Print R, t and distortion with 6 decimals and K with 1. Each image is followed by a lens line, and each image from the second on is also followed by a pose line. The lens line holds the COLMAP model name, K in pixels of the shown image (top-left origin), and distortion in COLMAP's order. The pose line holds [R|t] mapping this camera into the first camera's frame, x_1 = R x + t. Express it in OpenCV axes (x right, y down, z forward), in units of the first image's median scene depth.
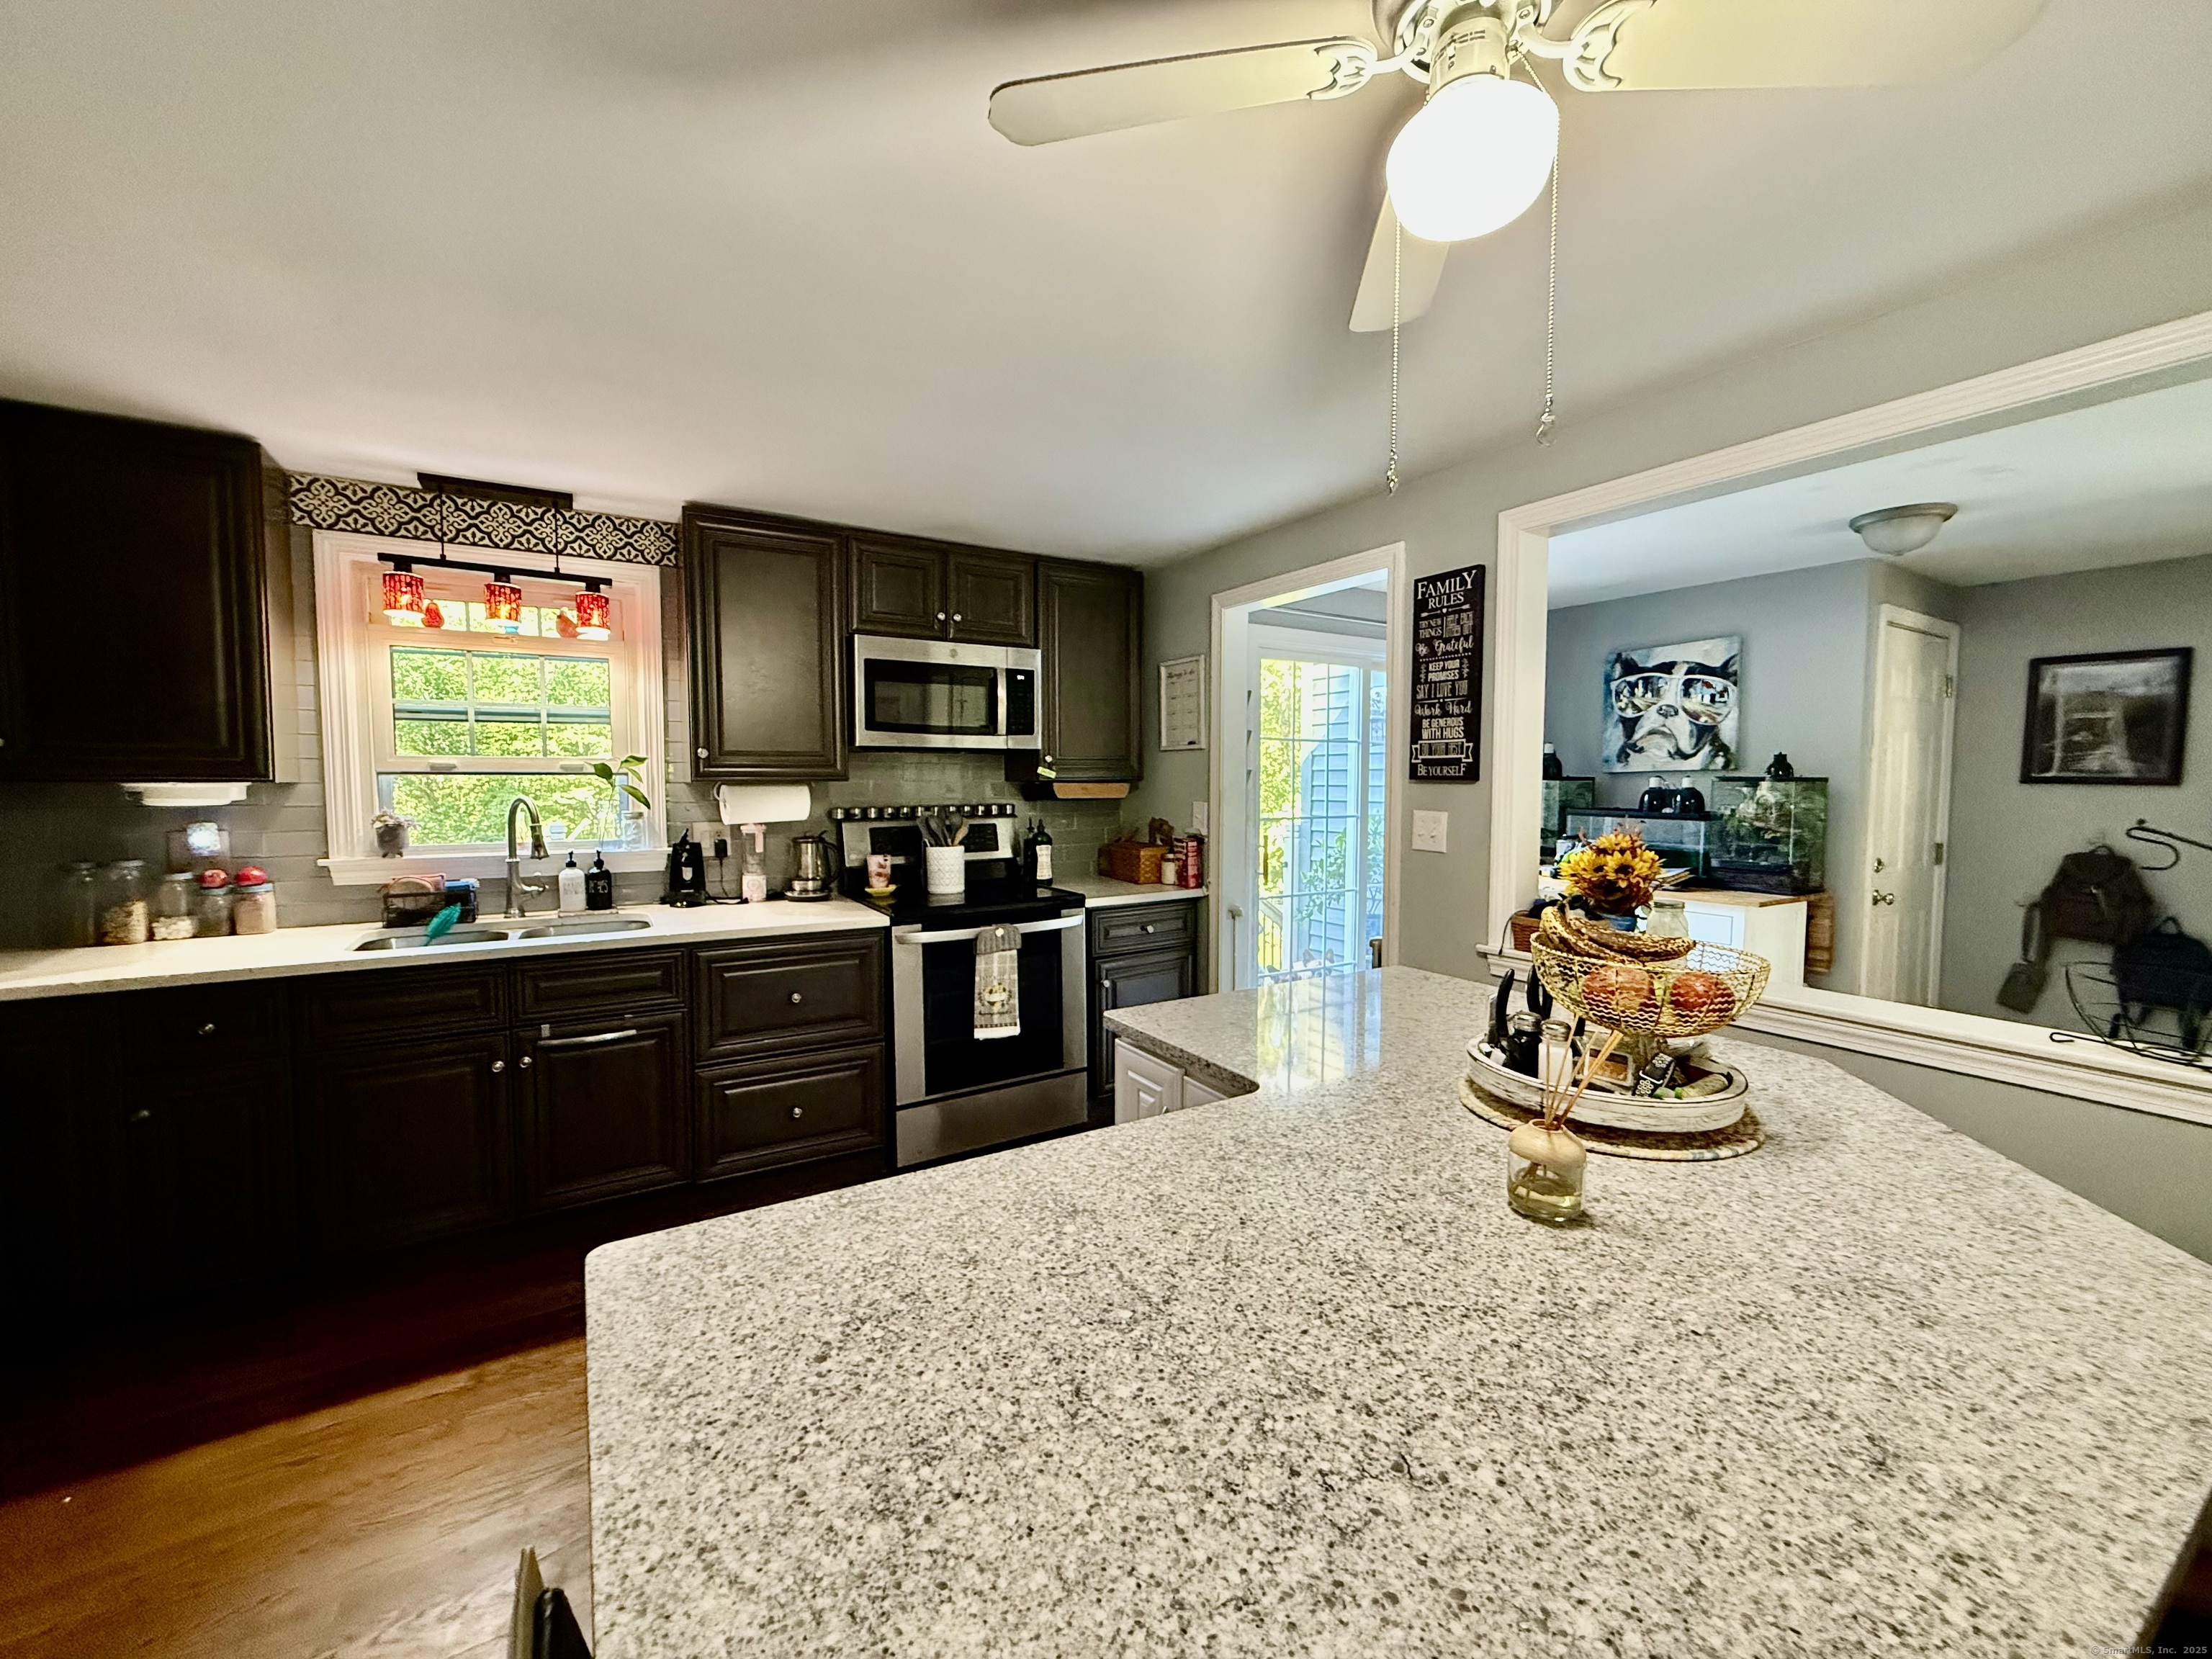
lens RADIAL K [[880.8, 0, 1097.8], [0, 880.8, 829.1], [0, 0, 1]] dist [-0.000773, 0.000092]
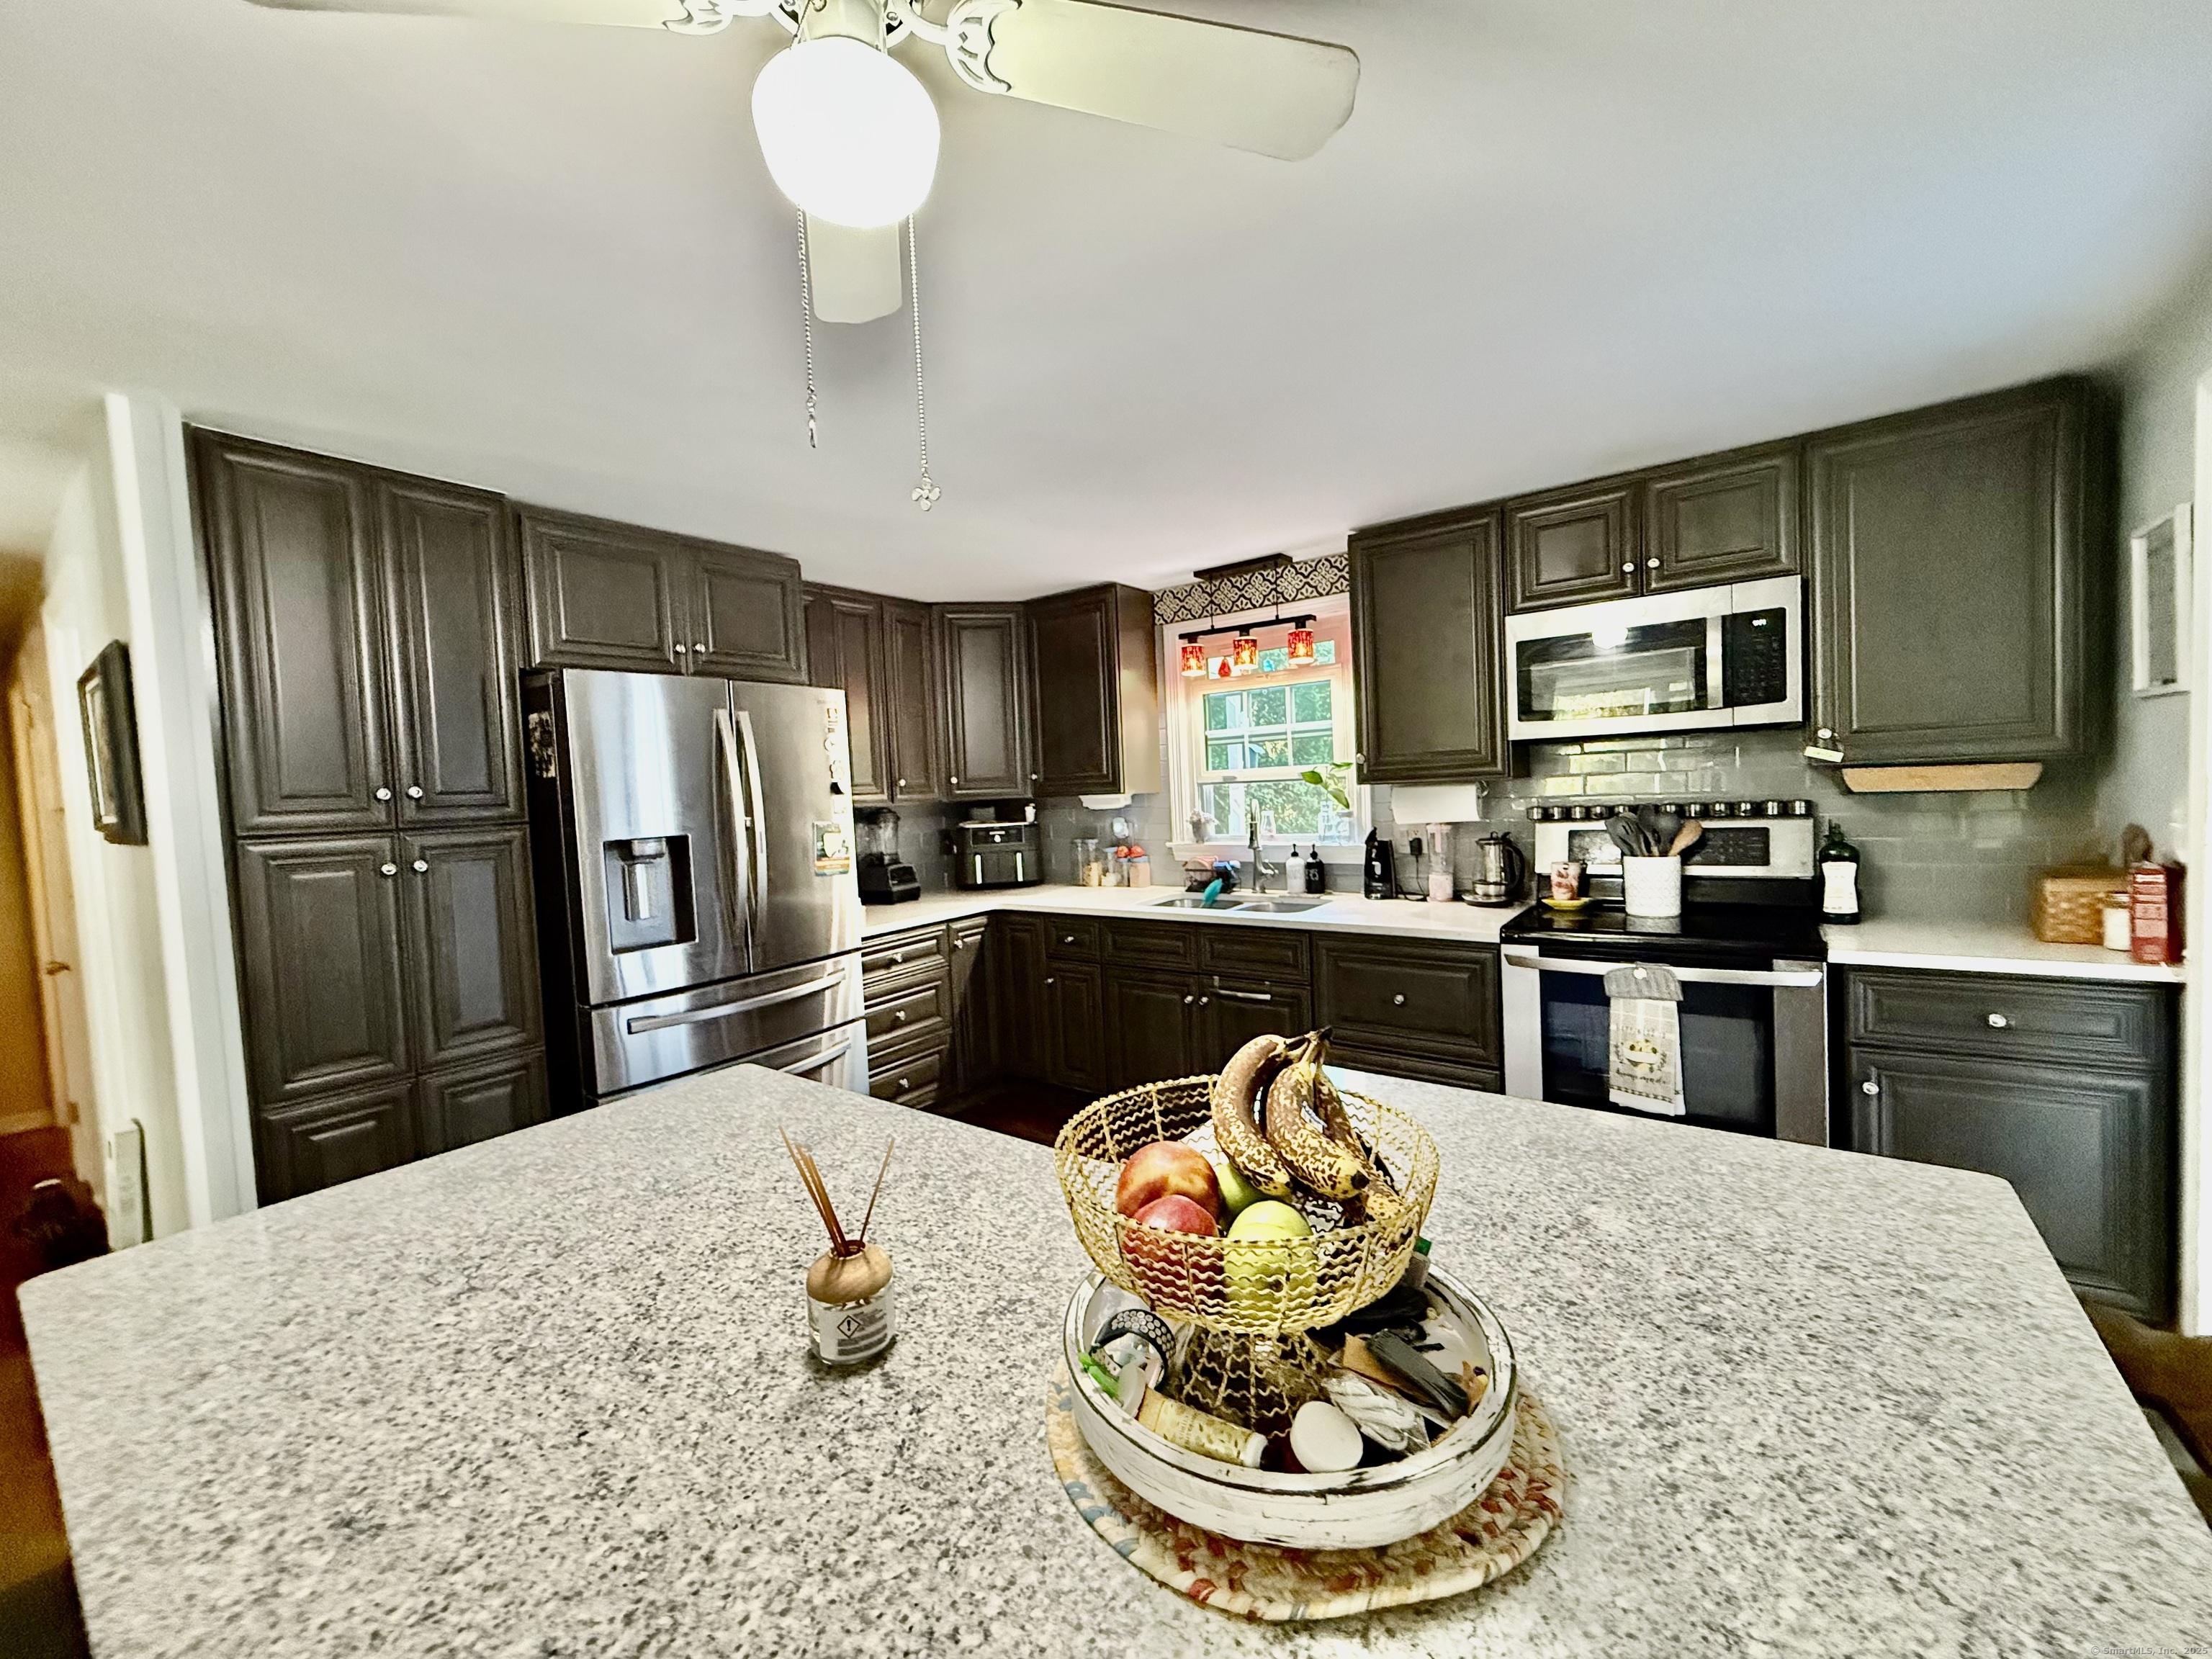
lens RADIAL K [[880.8, 0, 1097.8], [0, 880.8, 829.1], [0, 0, 1]] dist [-0.000773, 0.000092]
pose [[0.376032, 0.028593, -0.926166, 0.408005], [-0.005614, 0.999576, 0.028581, -0.026863], [0.926590, -0.005548, 0.376033, 0.269792]]
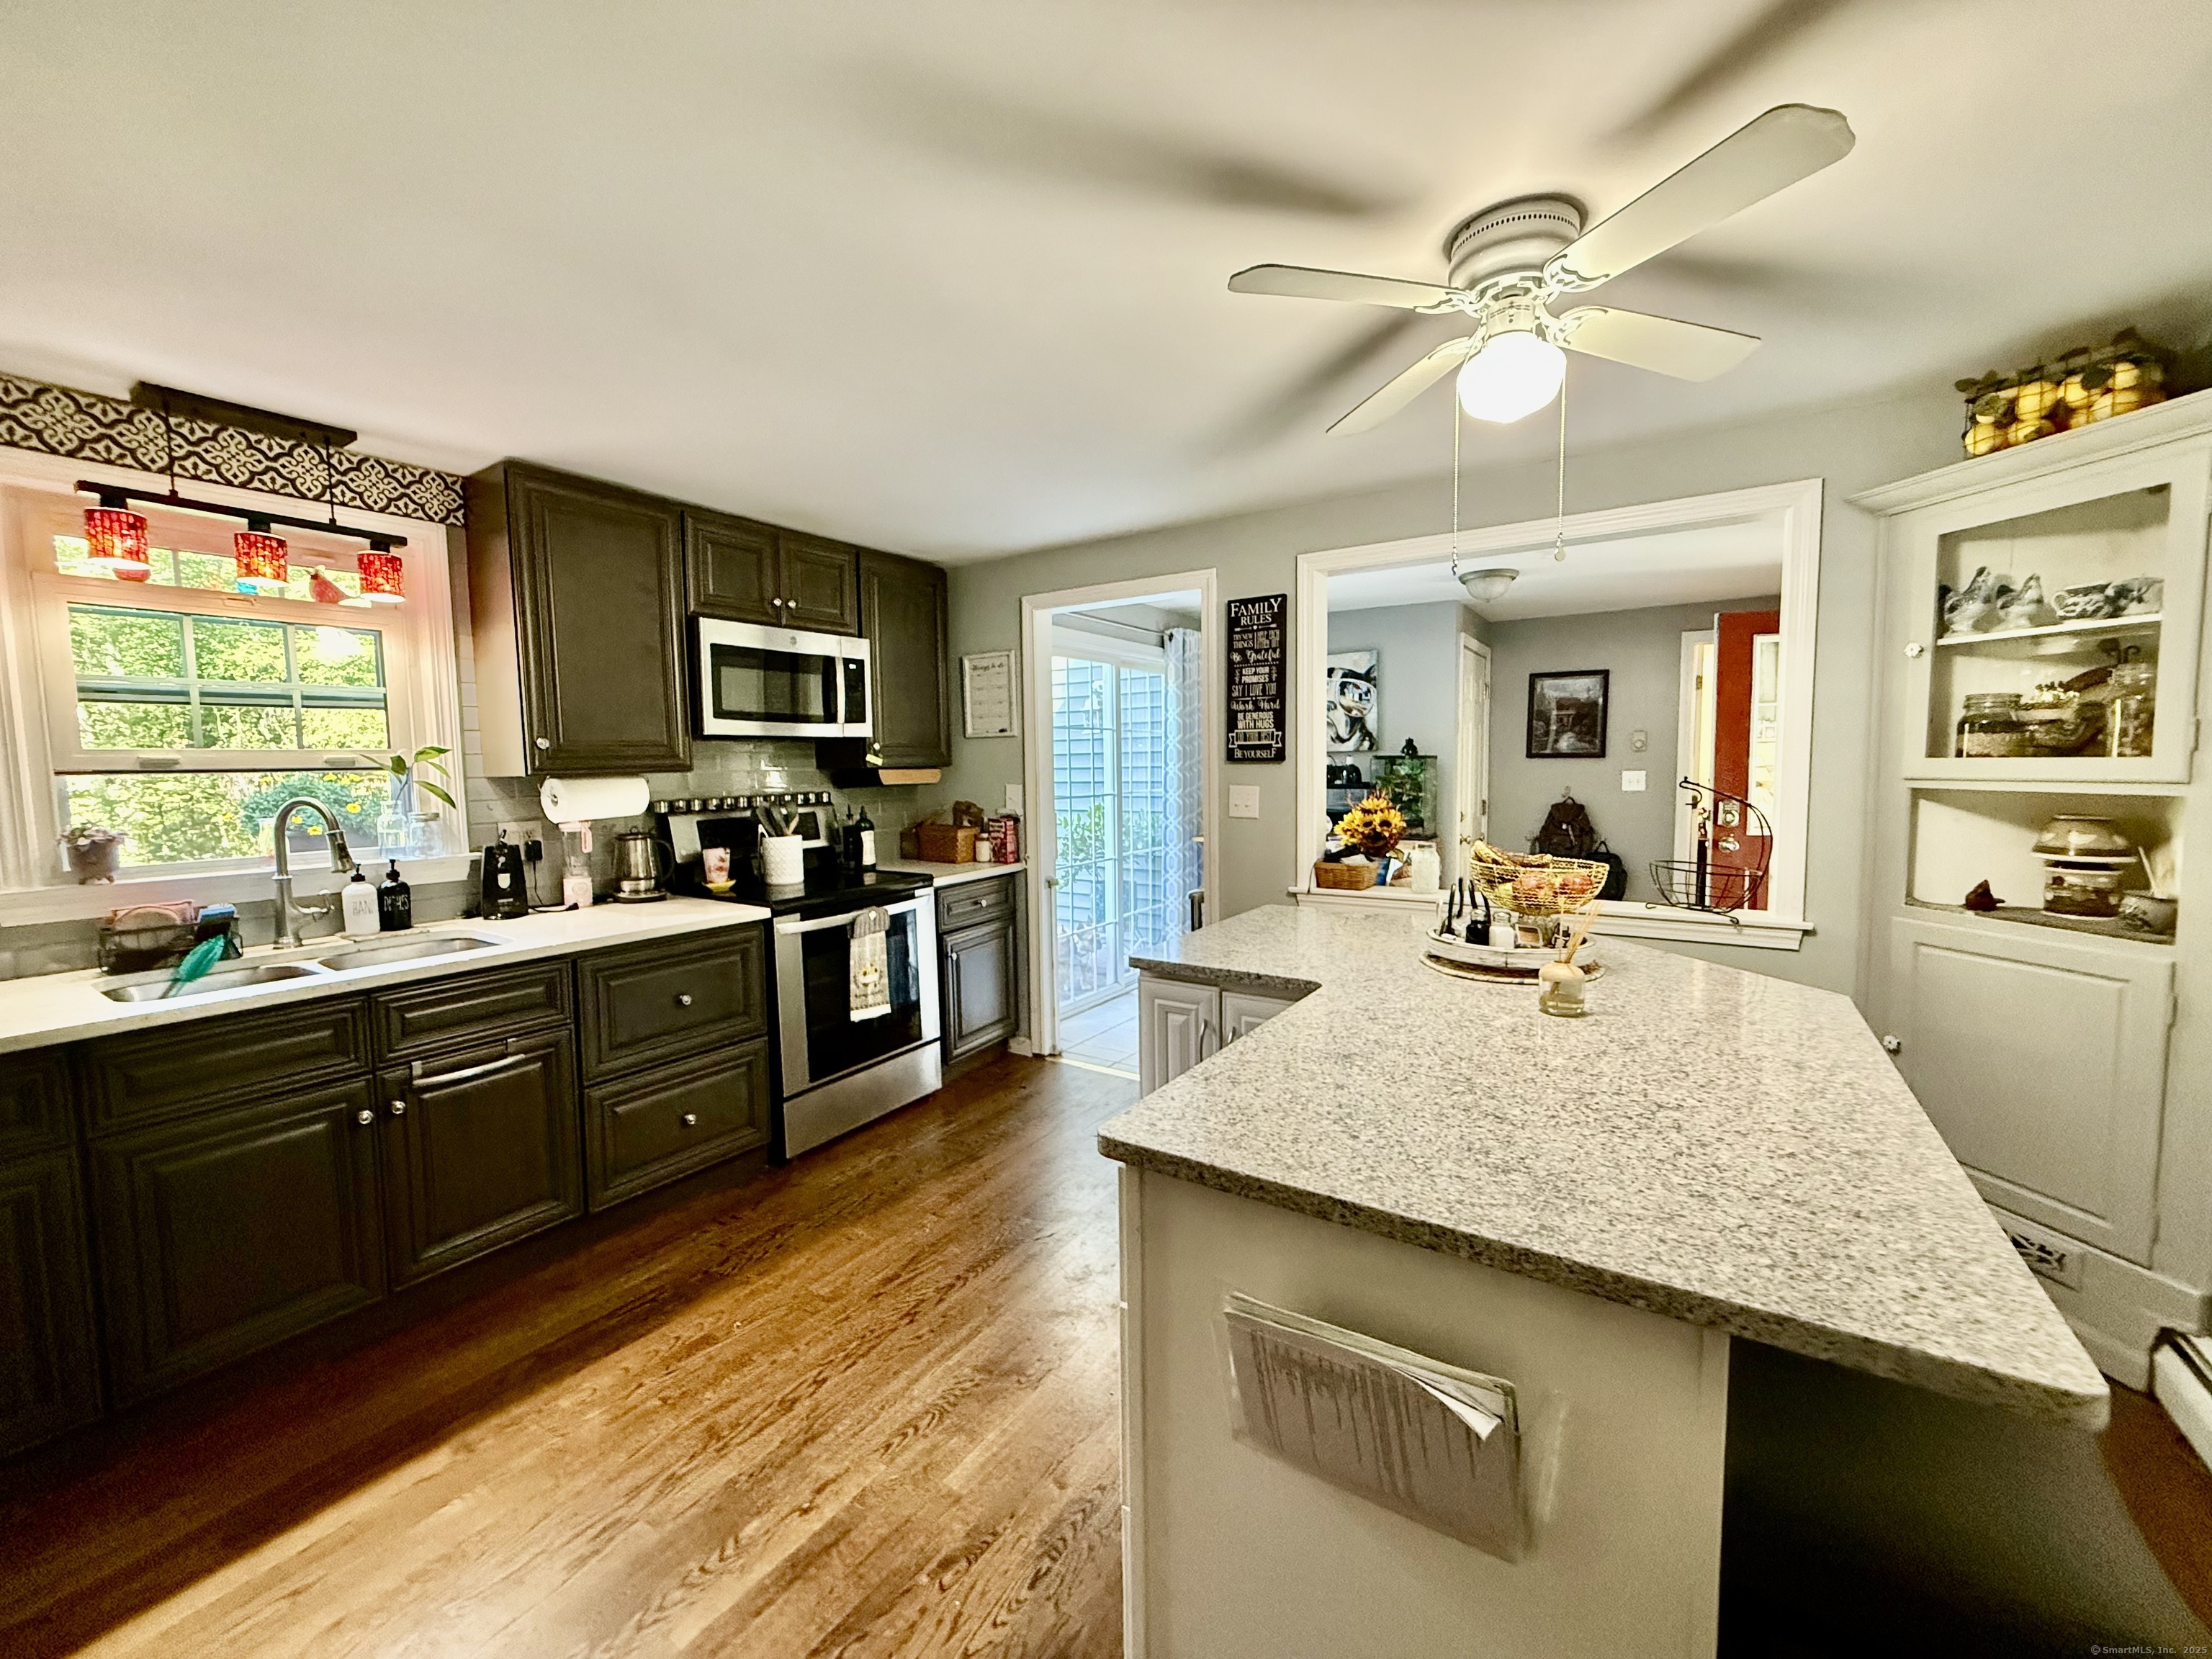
lens RADIAL K [[880.8, 0, 1097.8], [0, 880.8, 829.1], [0, 0, 1]] dist [-0.000773, 0.000092]
pose [[0.904366, -0.047624, 0.424093, -0.299568], [0.040380, 0.998845, 0.026056, 0.000179], [-0.424844, -0.006440, 0.905244, -0.046084]]
